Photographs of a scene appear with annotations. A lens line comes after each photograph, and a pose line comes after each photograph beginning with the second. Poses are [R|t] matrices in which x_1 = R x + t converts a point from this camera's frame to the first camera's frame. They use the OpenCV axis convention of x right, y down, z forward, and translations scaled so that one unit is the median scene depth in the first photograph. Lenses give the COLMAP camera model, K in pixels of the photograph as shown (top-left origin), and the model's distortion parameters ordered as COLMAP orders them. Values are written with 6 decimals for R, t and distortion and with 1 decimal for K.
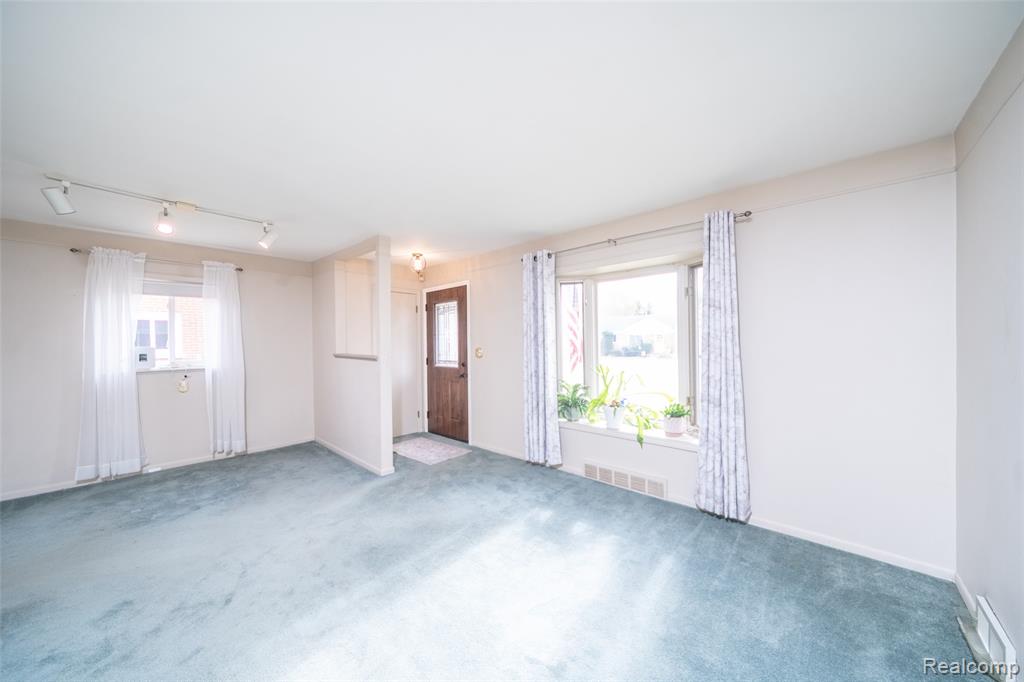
lens RADIAL K [[355.4, 0, 512.0], [0, 355.4, 341.0], [0, 0, 1]] dist [-0.002131, -0.000046]
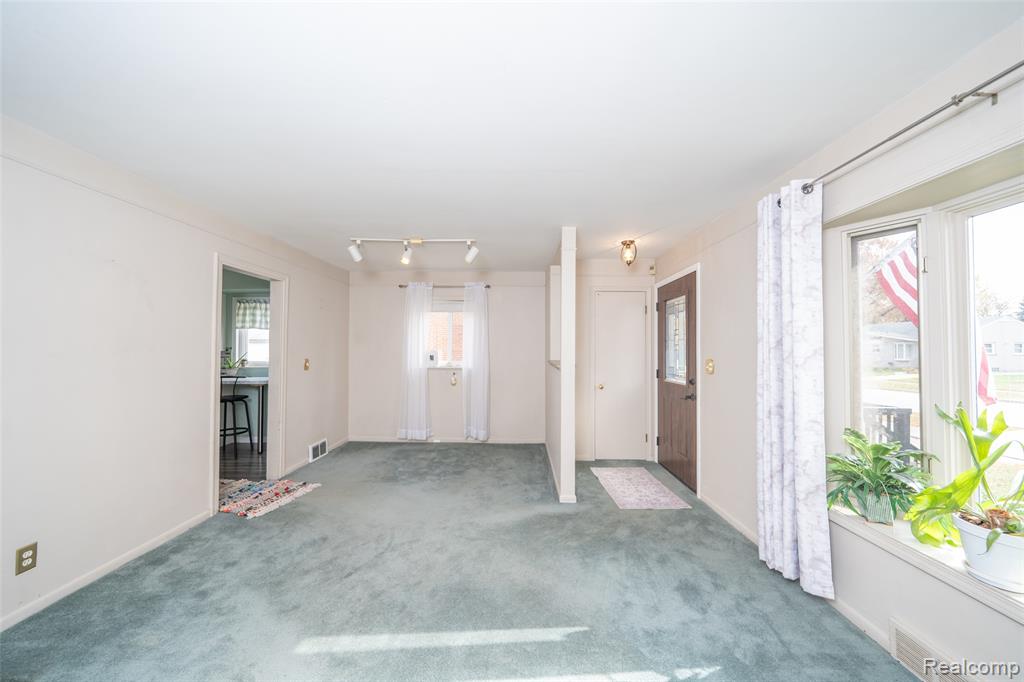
lens RADIAL K [[355.4, 0, 512.0], [0, 355.4, 341.0], [0, 0, 1]] dist [-0.002131, -0.000046]
pose [[0.661567, -0.003196, -0.749879, 0.209154], [-0.010694, 0.999849, -0.013696, -0.003051], [0.749810, 0.017080, 0.661433, 0.325331]]
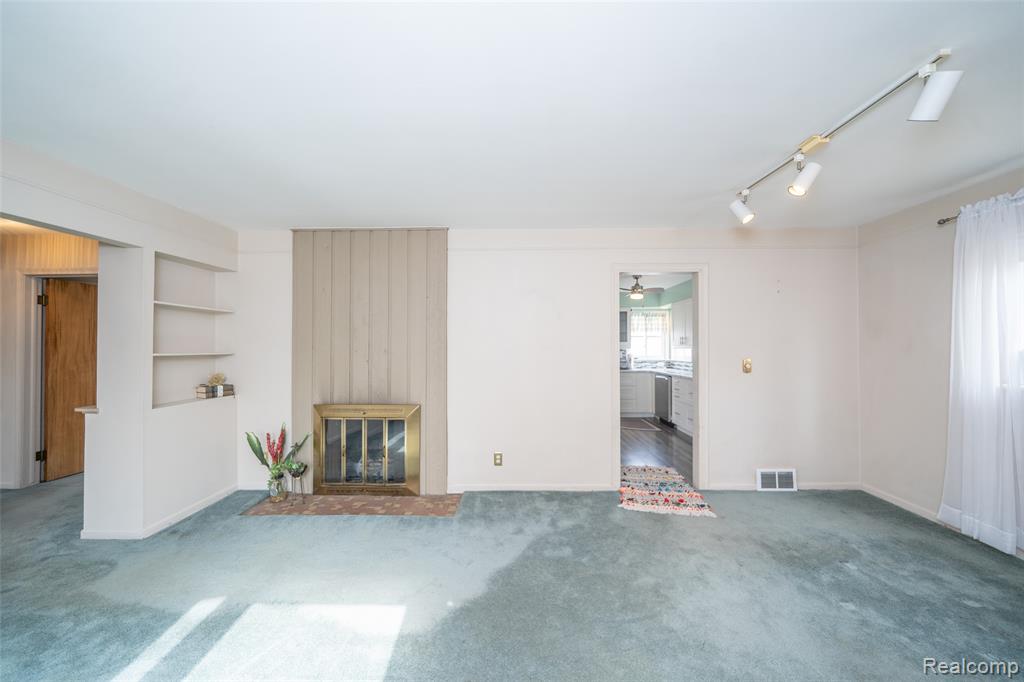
lens RADIAL K [[355.4, 0, 512.0], [0, 355.4, 341.0], [0, 0, 1]] dist [-0.002131, -0.000046]
pose [[-0.743534, 0.004180, -0.668685, -0.021421], [0.011207, 0.999918, -0.006211, -0.001210], [0.668604, -0.012112, -0.743520, 0.873839]]
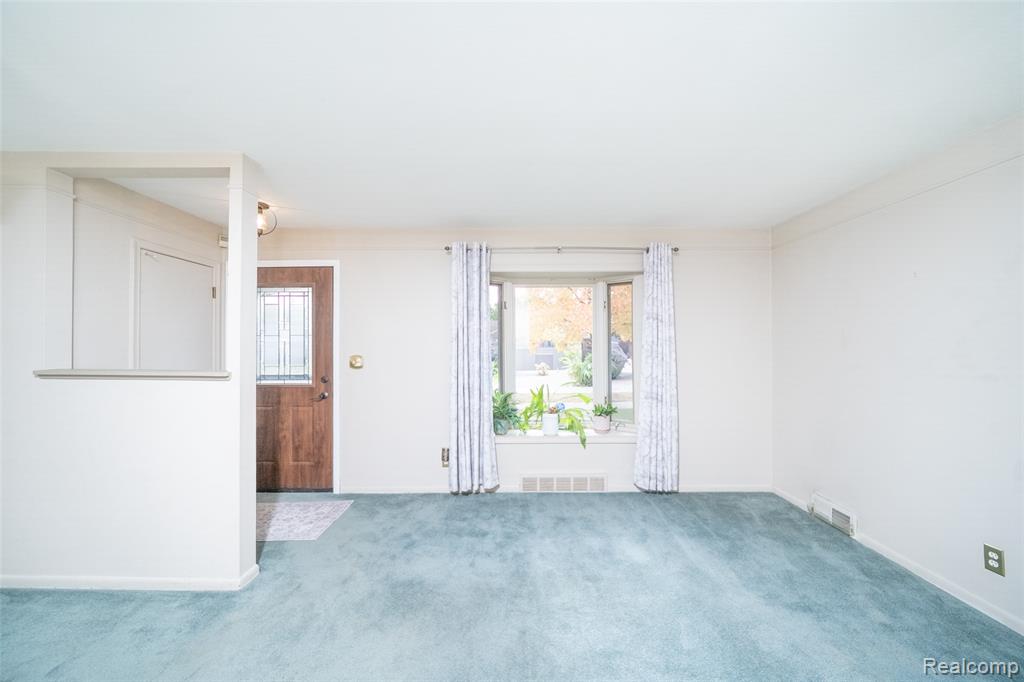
lens RADIAL K [[355.4, 0, 512.0], [0, 355.4, 341.0], [0, 0, 1]] dist [-0.002131, -0.000046]
pose [[0.737305, 0.021031, 0.675232, -0.434469], [-0.006600, 0.999692, -0.023930, 0.006395], [-0.675528, 0.013187, 0.737217, 0.307771]]
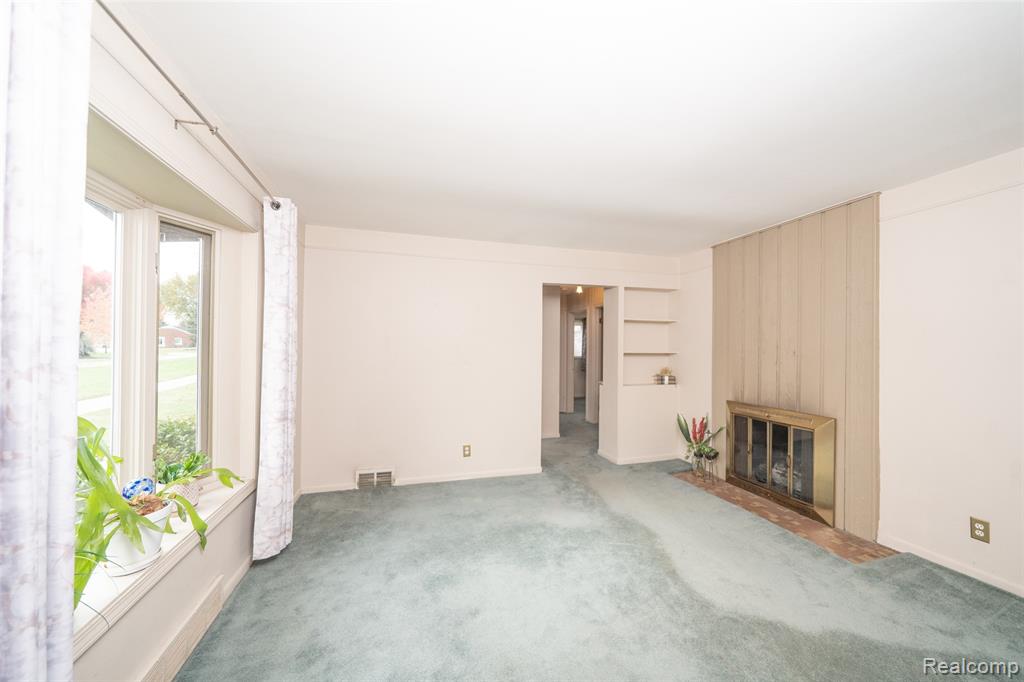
lens RADIAL K [[361.4, 0, 512.0], [0, 361.4, 341.0], [0, 0, 1]] dist [-0.001194, -0.000131]
pose [[-0.863566, 0.014500, 0.504028, -0.258178], [0.004797, 0.999777, -0.020544, 0.000881], [-0.504214, -0.015324, -0.863443, 1.056221]]
